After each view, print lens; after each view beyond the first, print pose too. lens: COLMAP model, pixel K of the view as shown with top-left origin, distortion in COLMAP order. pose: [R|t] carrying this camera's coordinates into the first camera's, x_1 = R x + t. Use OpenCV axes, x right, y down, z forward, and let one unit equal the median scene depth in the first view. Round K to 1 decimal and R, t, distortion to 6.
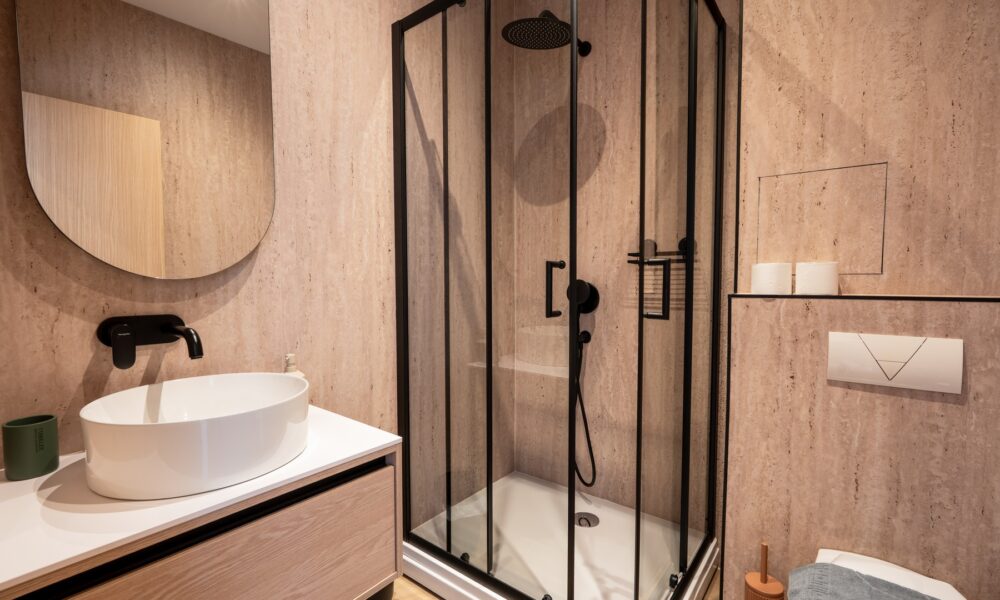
lens RADIAL K [[436.5, 0, 500.0], [0, 436.5, 300.0], [0, 0, 1]] dist [-0.003595, 0.000040]
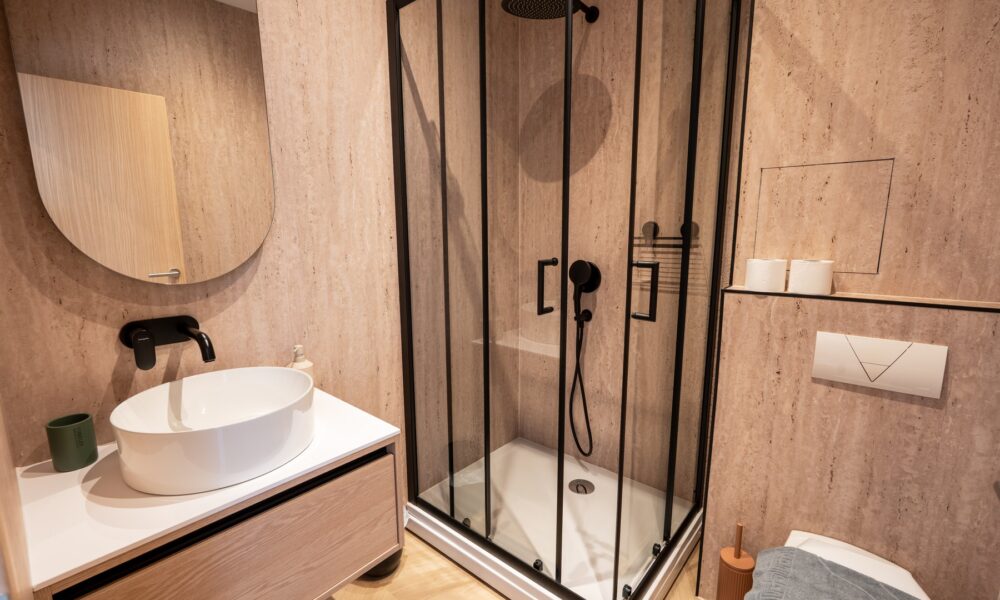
lens RADIAL K [[436.5, 0, 500.0], [0, 436.5, 300.0], [0, 0, 1]] dist [-0.003595, 0.000040]
pose [[0.999097, 0.003913, -0.042308, 0.057381], [0.001044, 0.993190, 0.116505, -0.110646], [0.042476, -0.116444, 0.992289, -0.025658]]
